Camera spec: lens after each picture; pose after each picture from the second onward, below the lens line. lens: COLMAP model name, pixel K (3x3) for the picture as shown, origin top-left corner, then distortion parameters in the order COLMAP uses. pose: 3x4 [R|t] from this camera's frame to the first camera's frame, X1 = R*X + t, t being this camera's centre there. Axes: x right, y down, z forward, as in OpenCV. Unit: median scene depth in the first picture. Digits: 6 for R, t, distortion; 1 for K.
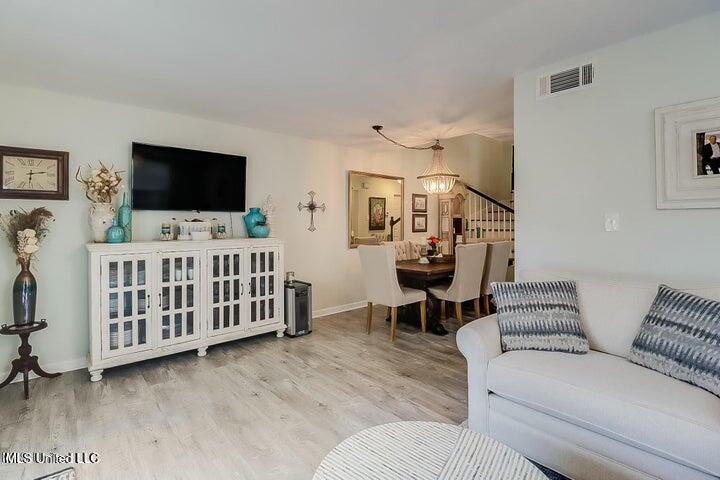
lens RADIAL K [[350.0, 0, 359.0], [0, 350.0, 225.8], [0, 0, 1]] dist [-0.001716, -0.000463]
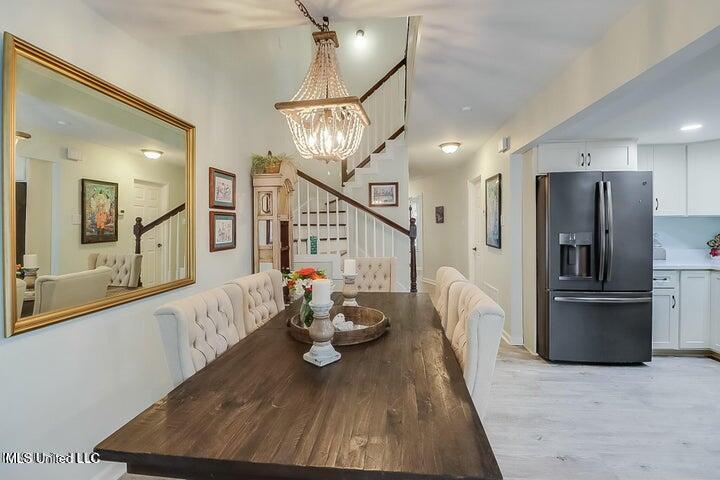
lens RADIAL K [[350.0, 0, 359.0], [0, 350.0, 225.8], [0, 0, 1]] dist [-0.001716, -0.000463]
pose [[0.751428, -0.006833, 0.659780, -0.002629], [0.010246, 0.999947, -0.001312, -0.011523], [-0.659736, 0.007746, 0.751458, 0.460964]]
